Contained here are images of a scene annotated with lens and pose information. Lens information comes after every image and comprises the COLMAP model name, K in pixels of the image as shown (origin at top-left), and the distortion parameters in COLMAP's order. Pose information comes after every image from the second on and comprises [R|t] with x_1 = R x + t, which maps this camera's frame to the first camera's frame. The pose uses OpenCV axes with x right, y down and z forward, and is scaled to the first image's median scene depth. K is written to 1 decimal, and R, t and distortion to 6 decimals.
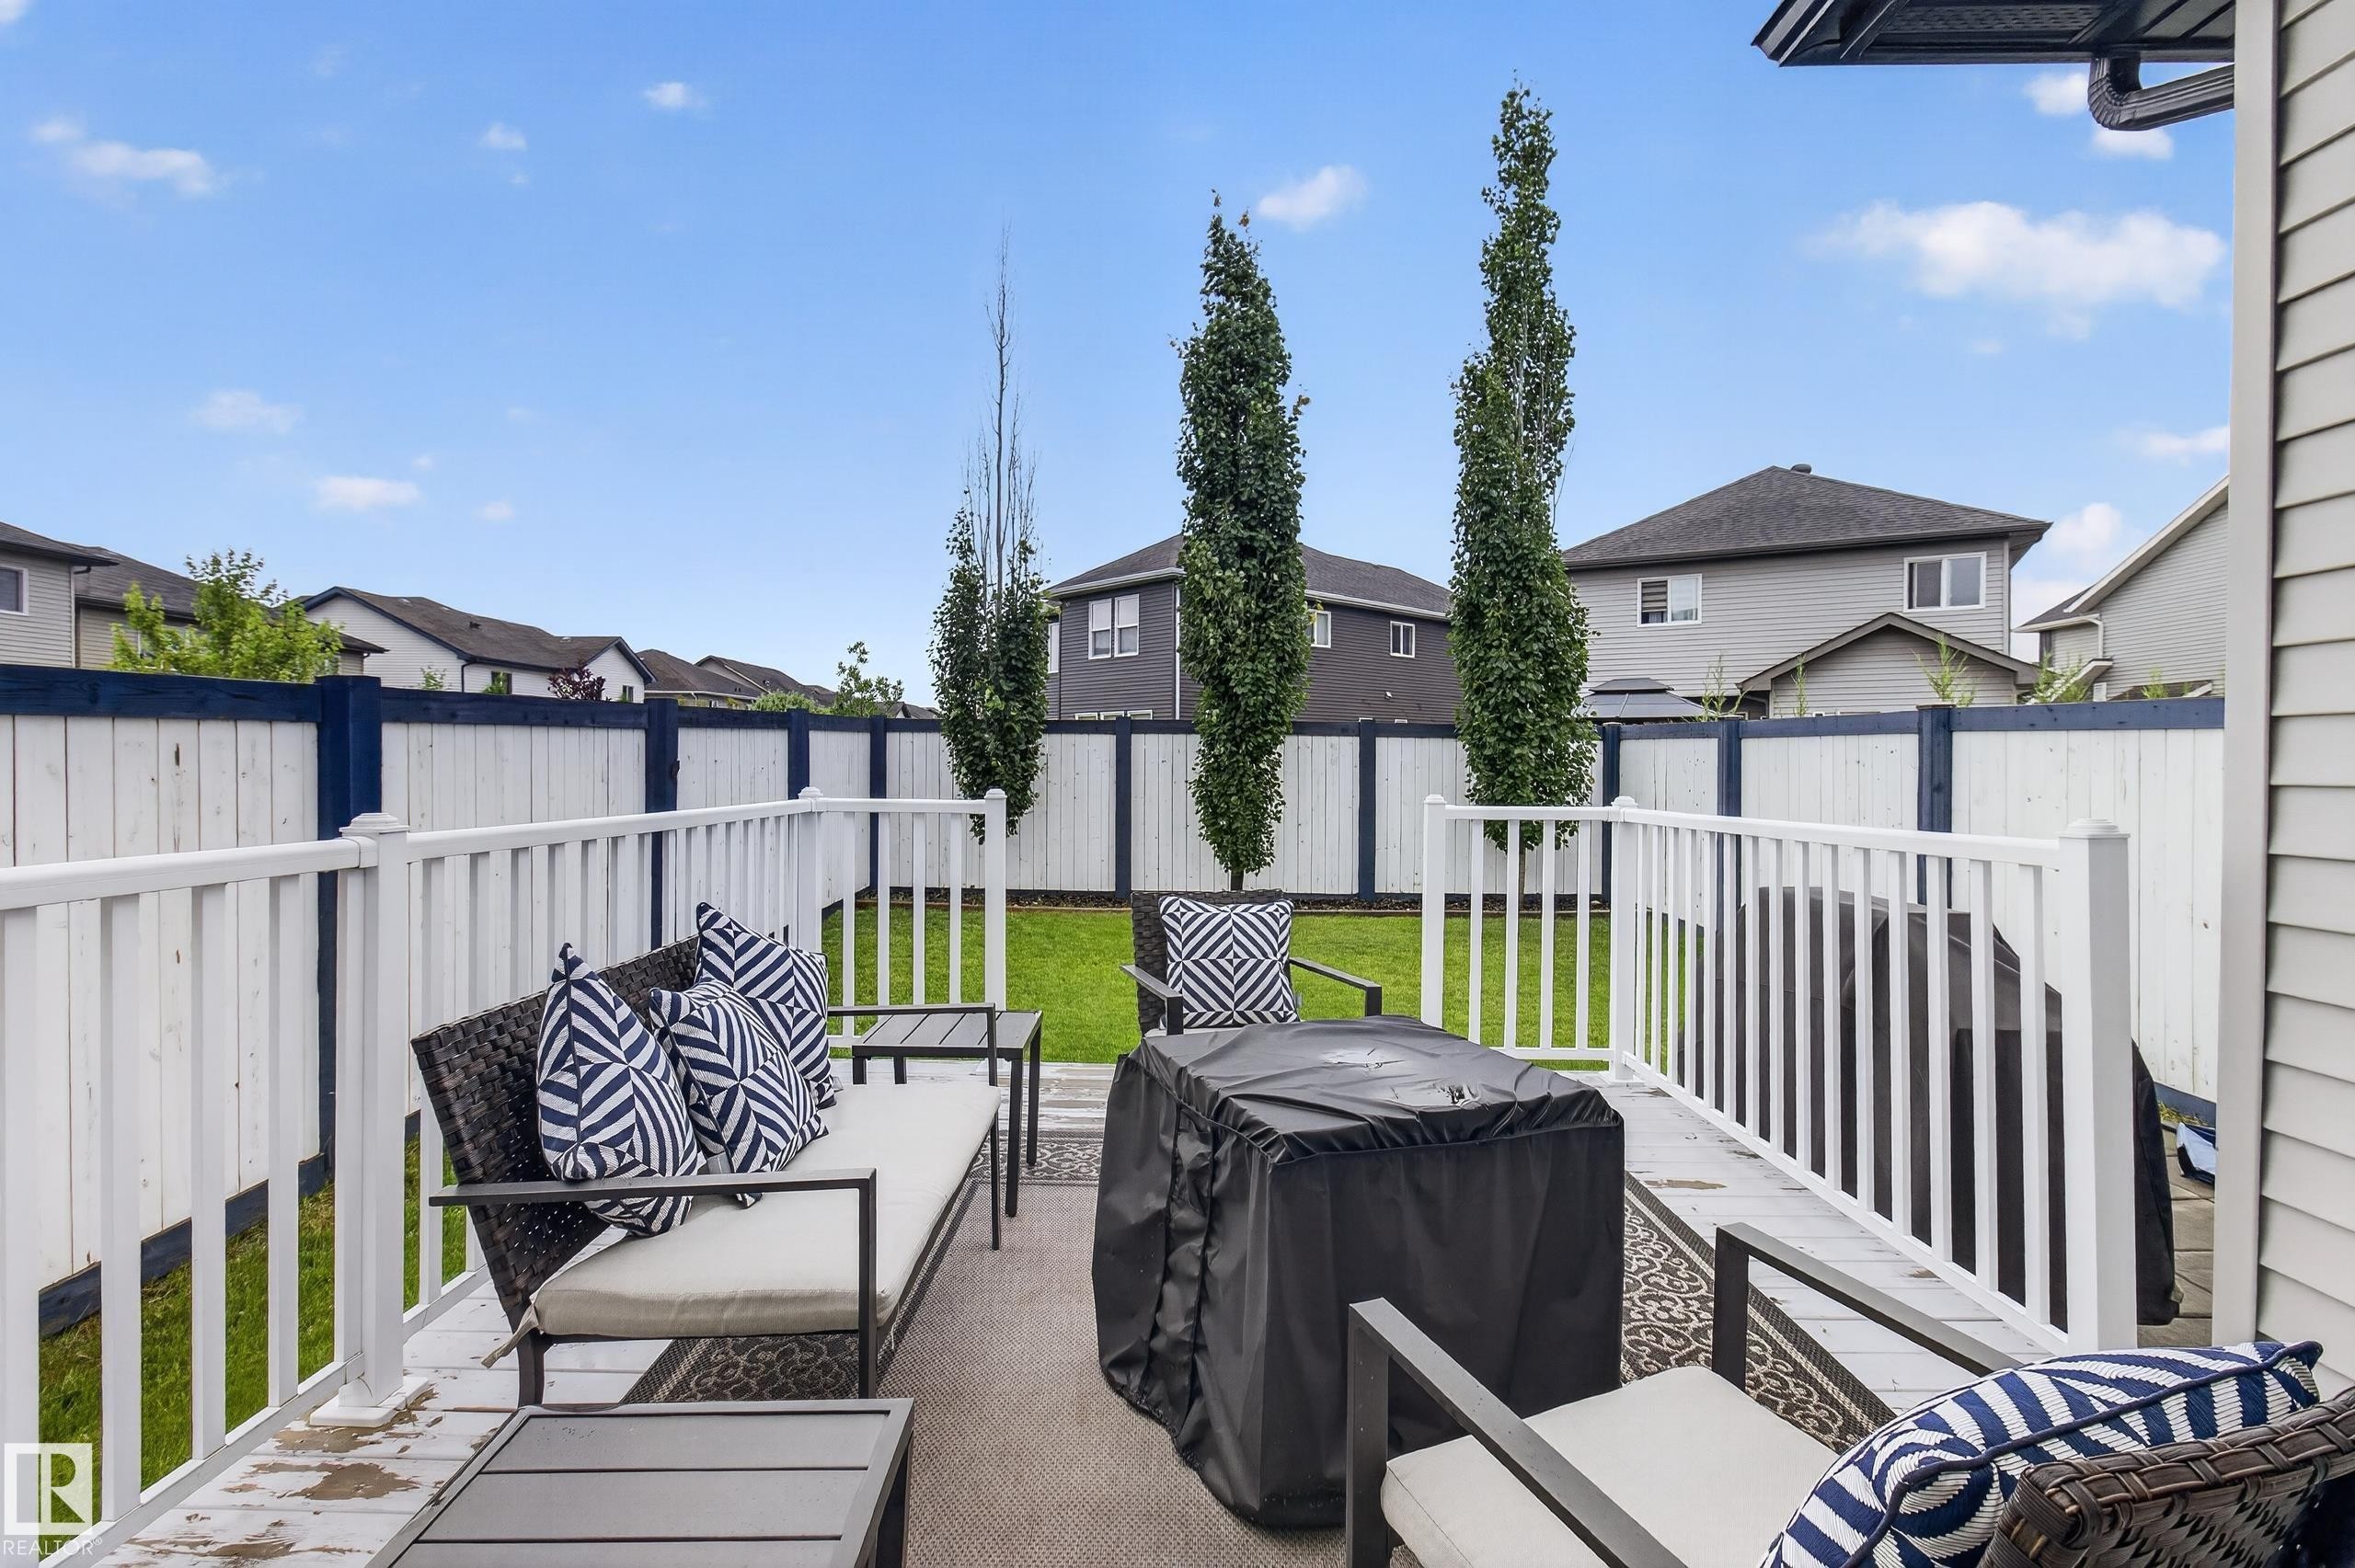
lens RADIAL K [[1116.2, 0, 1164.7], [0, 1116.2, 785.7], [0, 0, 1]] dist [-0.021534, 0.011190]
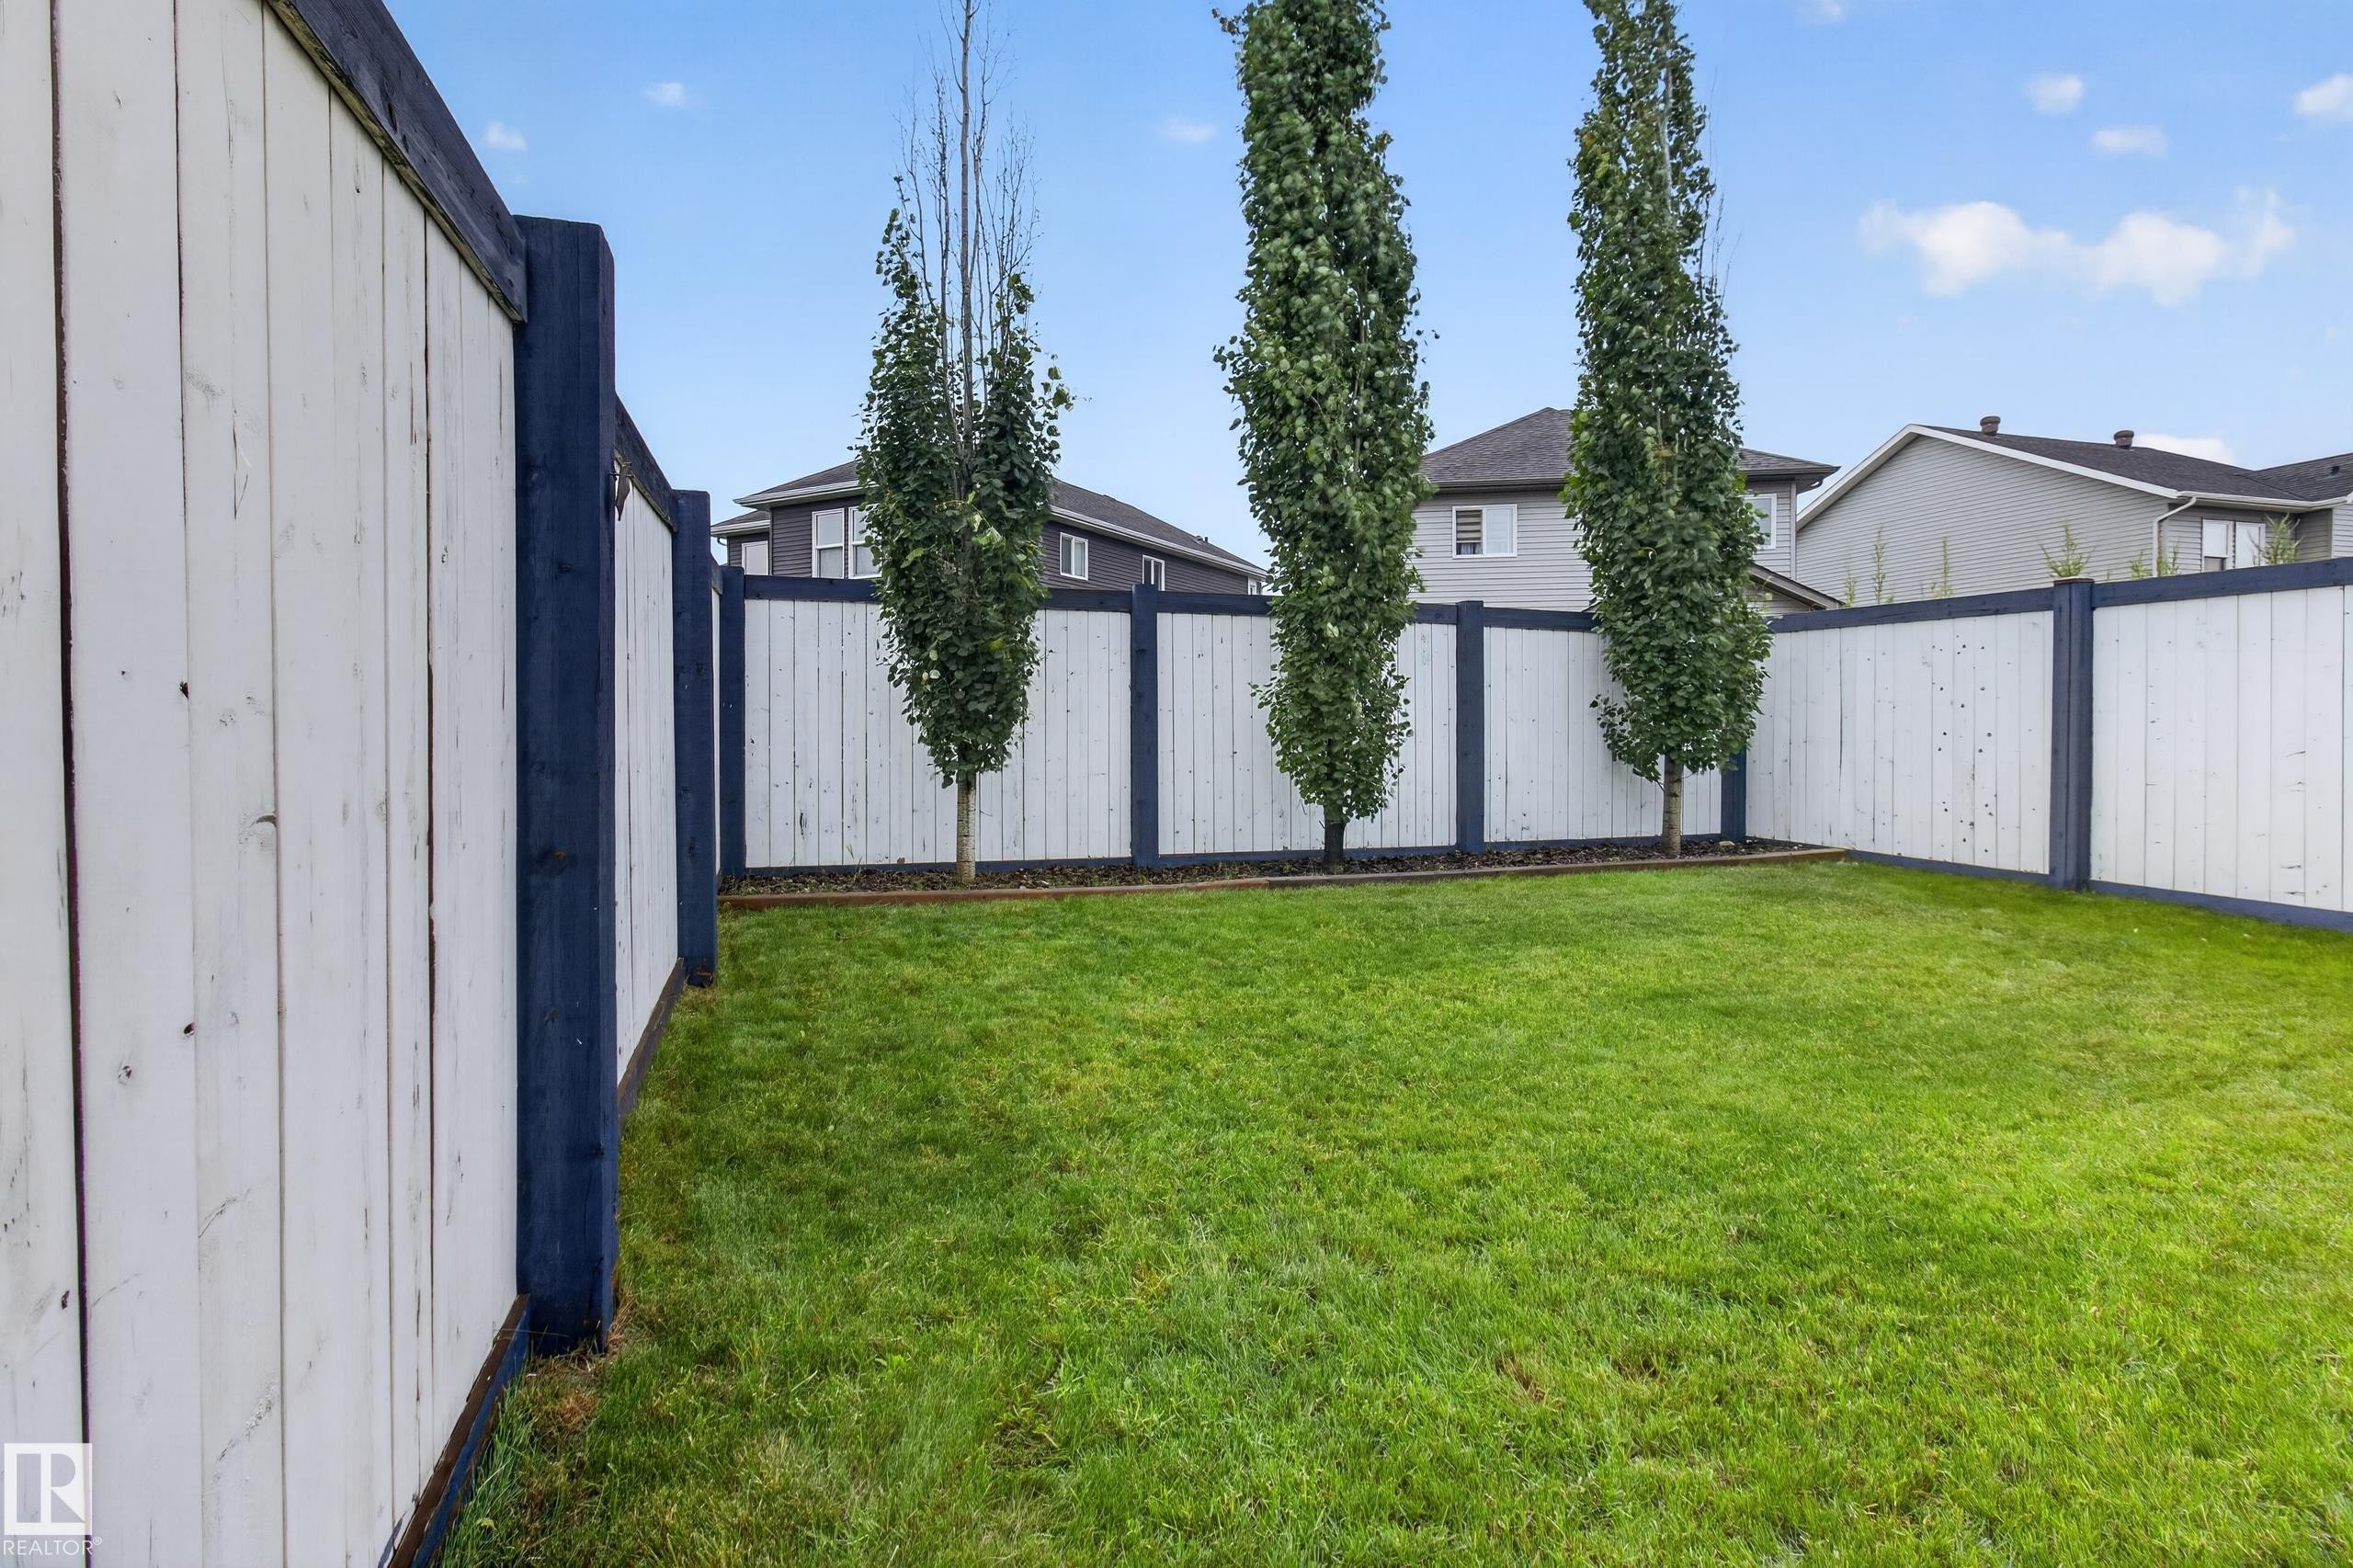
lens RADIAL K [[1115.4, 0, 1165.1], [0, 1115.4, 754.7], [0, 0, 1]] dist [-0.021534, 0.011190]
pose [[0.939003, -0.015985, 0.343538, -0.261809], [0.016510, 0.999863, 0.001397, 0.036879], [-0.343513, 0.004360, 0.939138, 0.421974]]
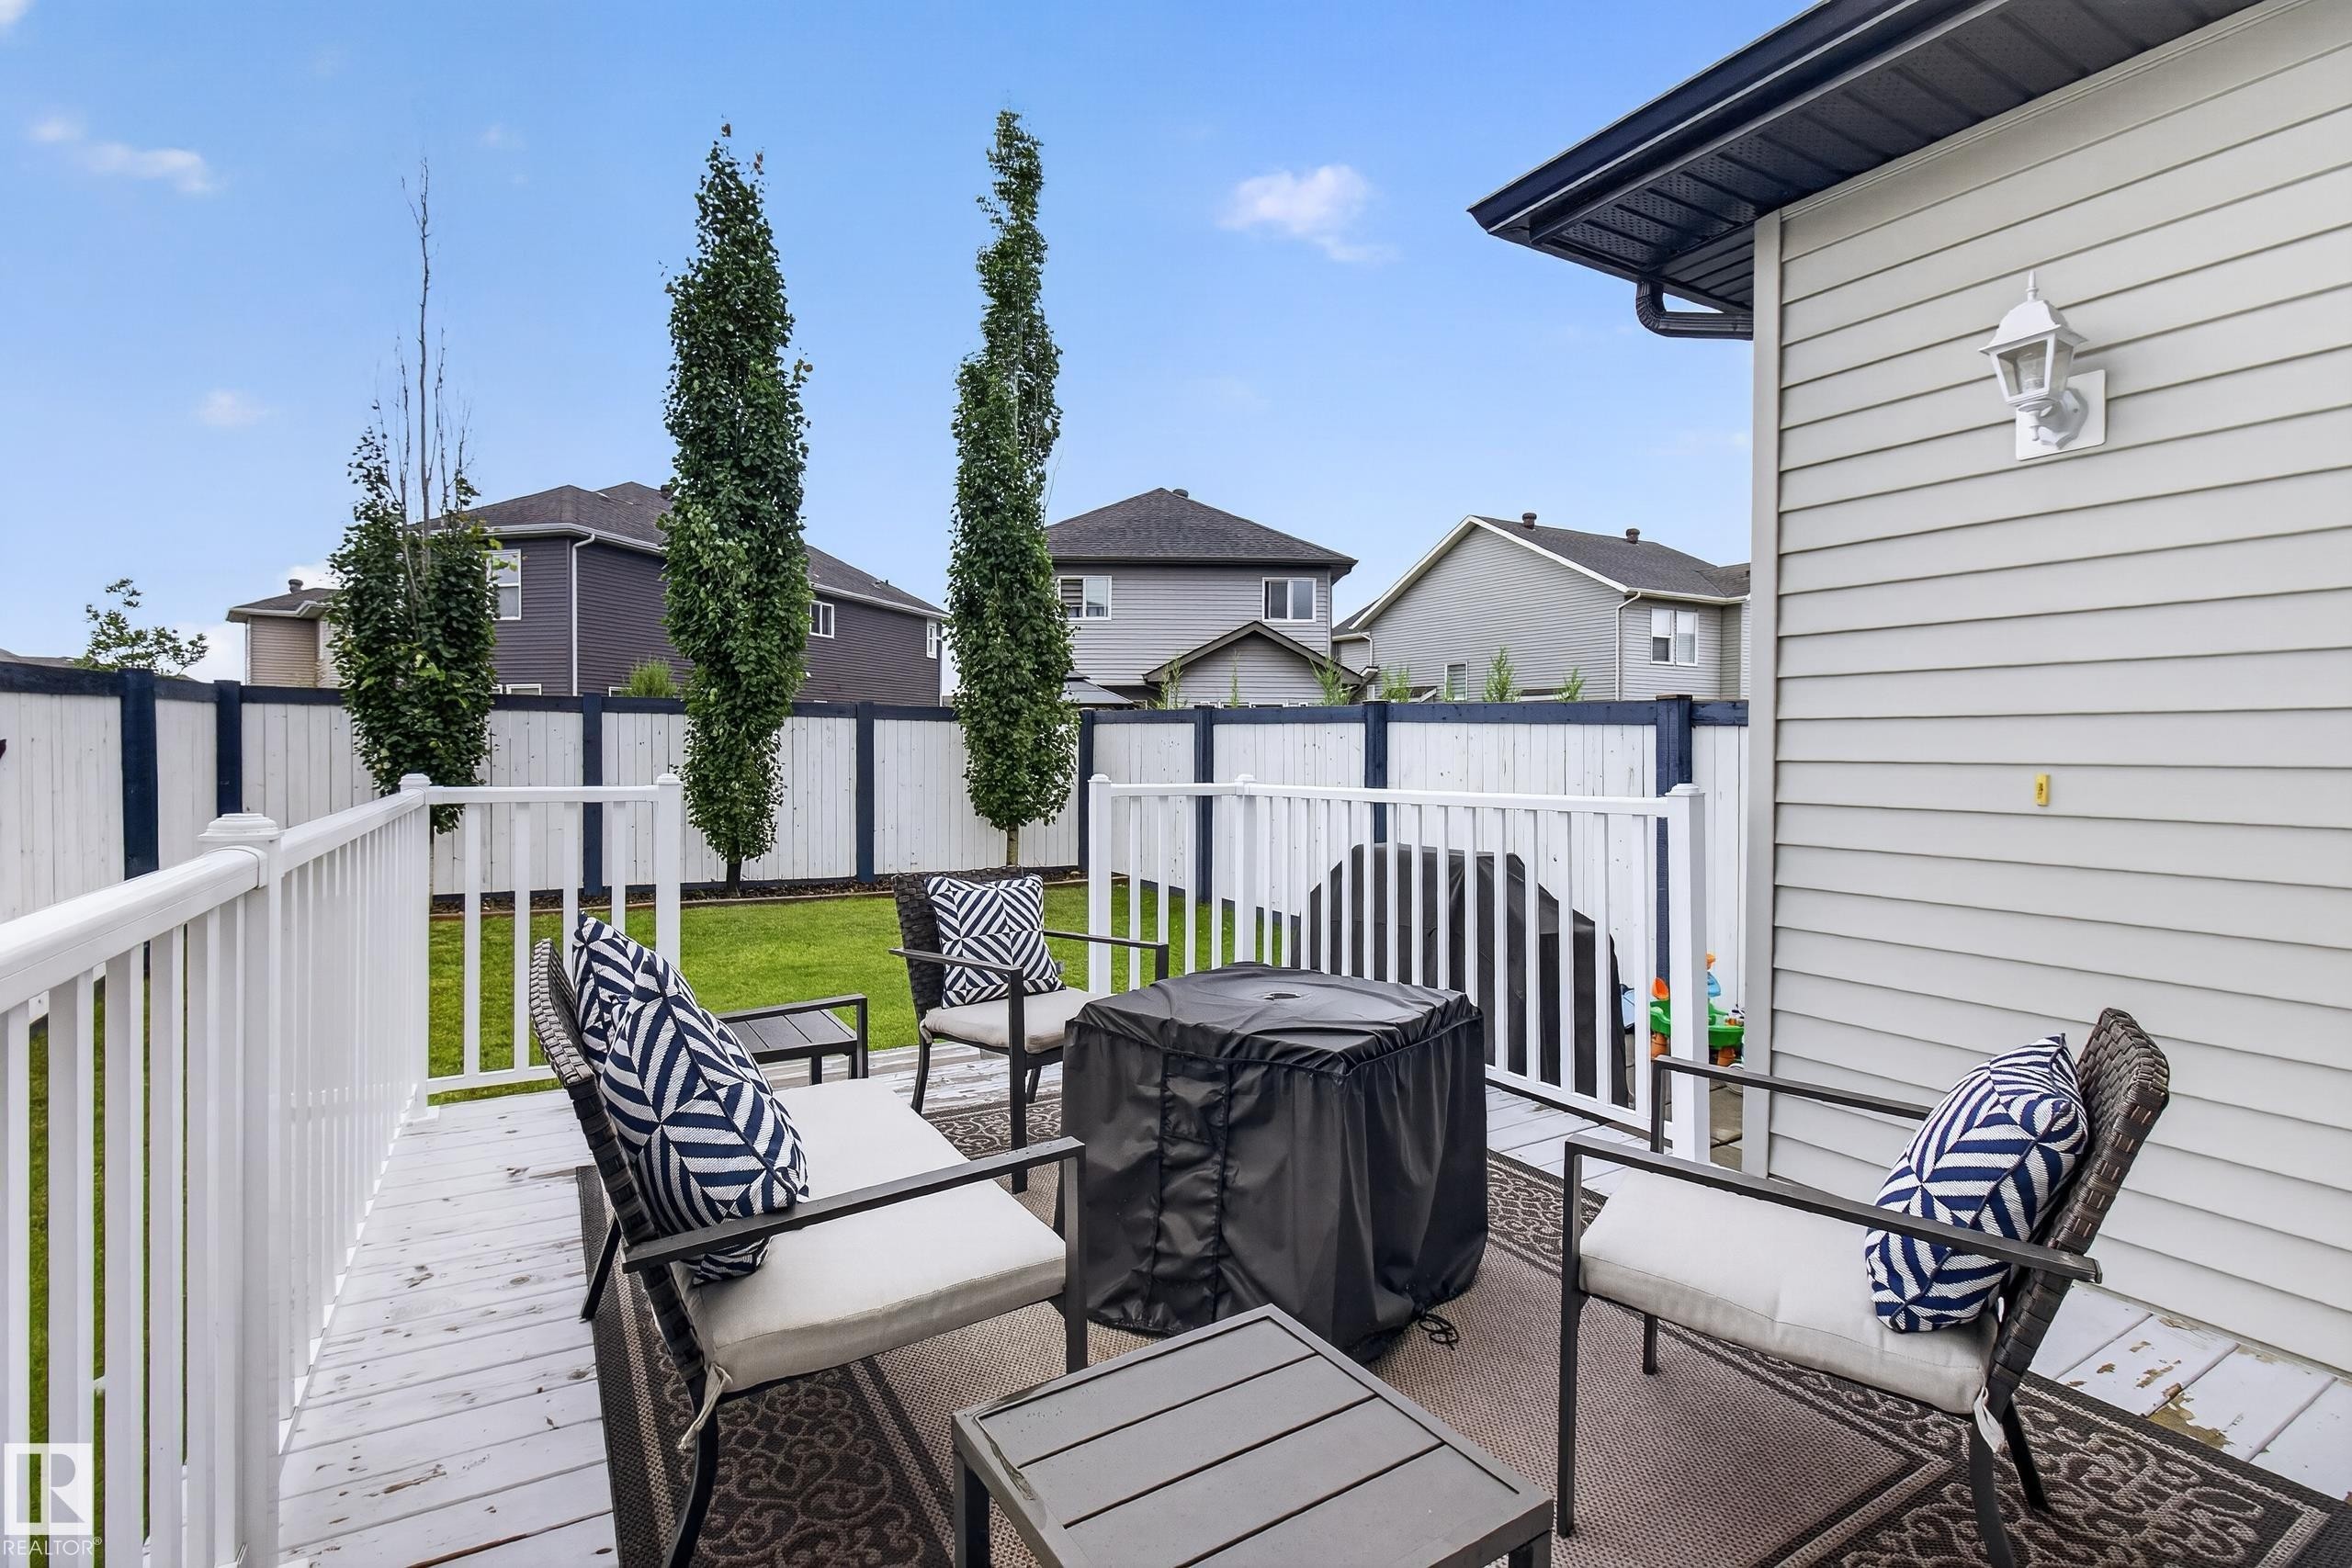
lens RADIAL K [[1114.9, 0, 1182.0], [0, 1114.9, 774.7], [0, 0, 1]] dist [-0.021534, 0.011190]
pose [[0.846990, -0.012617, 0.531459, -0.115075], [0.009221, 0.999917, 0.009043, -0.000250], [-0.531529, -0.002759, 0.847036, 0.010595]]
